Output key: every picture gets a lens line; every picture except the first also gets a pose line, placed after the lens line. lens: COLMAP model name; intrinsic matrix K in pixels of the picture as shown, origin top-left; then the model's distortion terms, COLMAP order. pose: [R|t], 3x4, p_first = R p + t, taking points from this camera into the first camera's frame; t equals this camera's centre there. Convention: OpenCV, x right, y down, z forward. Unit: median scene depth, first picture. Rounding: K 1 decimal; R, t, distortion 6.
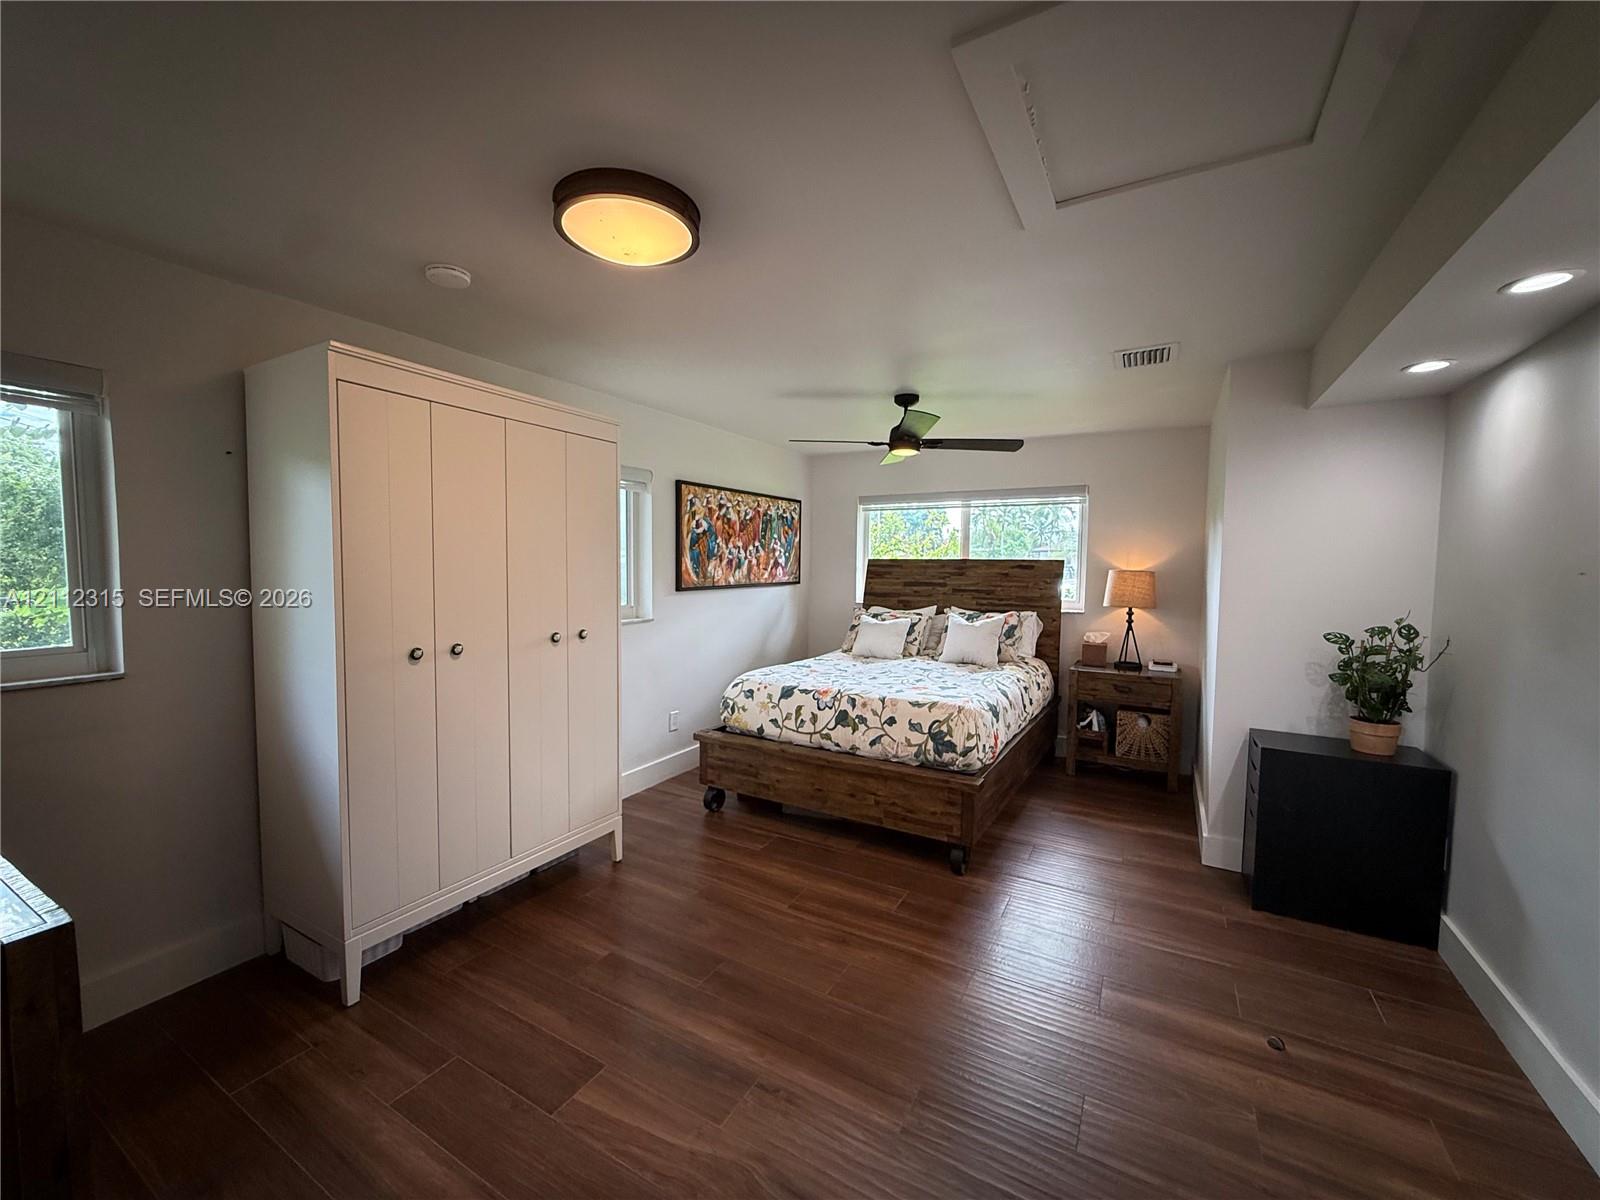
lens RADIAL K [[636.7, 0, 798.9], [0, 636.7, 599.6], [0, 0, 1]] dist [-0.006317, 0.000582]
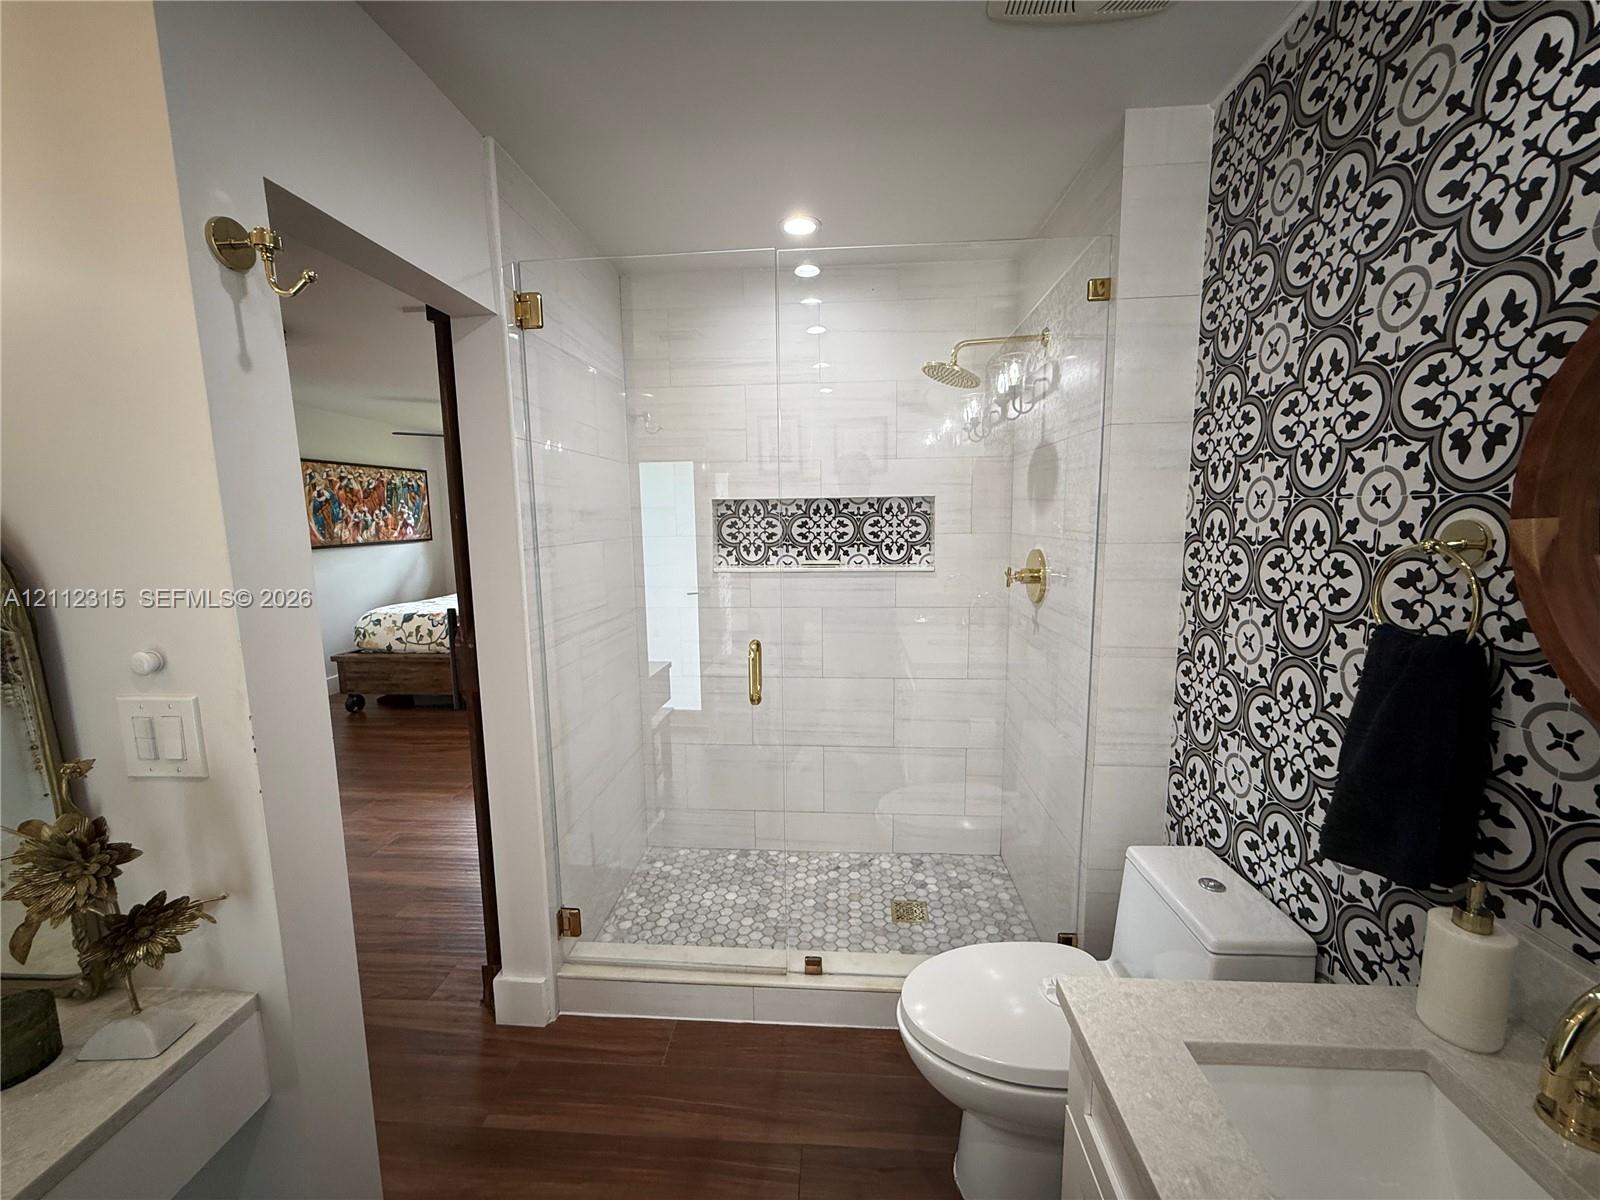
lens RADIAL K [[636.7, 0, 800.5], [0, 636.7, 602.8], [0, 0, 1]] dist [-0.006317, 0.000582]
pose [[0.899986, -0.085547, 0.427442, 0.126259], [0.052275, 0.994659, 0.089003, 0.027231], [-0.432773, -0.057758, 0.899651, -0.476491]]
